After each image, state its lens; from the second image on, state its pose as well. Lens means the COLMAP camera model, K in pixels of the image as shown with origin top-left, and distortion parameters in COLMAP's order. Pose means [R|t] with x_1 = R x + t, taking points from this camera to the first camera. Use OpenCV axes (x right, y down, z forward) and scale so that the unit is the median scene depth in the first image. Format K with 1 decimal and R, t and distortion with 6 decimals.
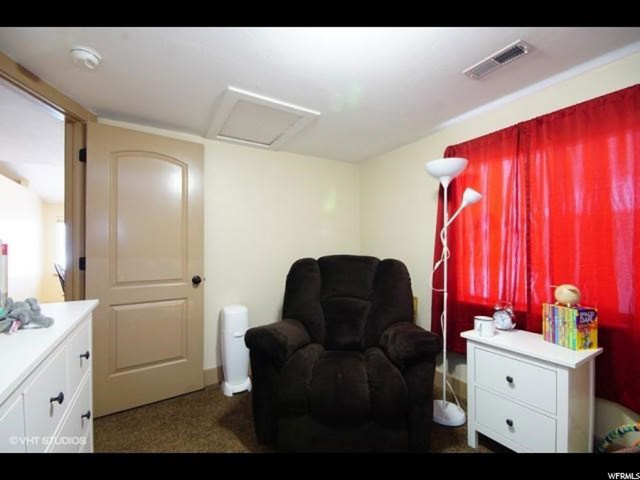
lens RADIAL K [[279.4, 0, 321.4], [0, 279.4, 245.9], [0, 0, 1]] dist [0.014398, -0.016141]
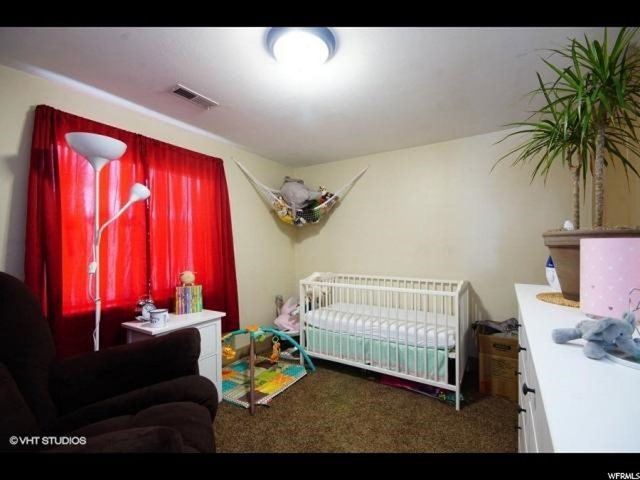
lens RADIAL K [[279.4, 0, 321.4], [0, 279.4, 245.9], [0, 0, 1]] dist [0.014398, -0.016141]
pose [[-0.451166, -0.000528, 0.892440, -0.665313], [0.004342, 0.999987, 0.002786, 0.014701], [-0.892430, 0.005132, -0.451158, 0.987312]]
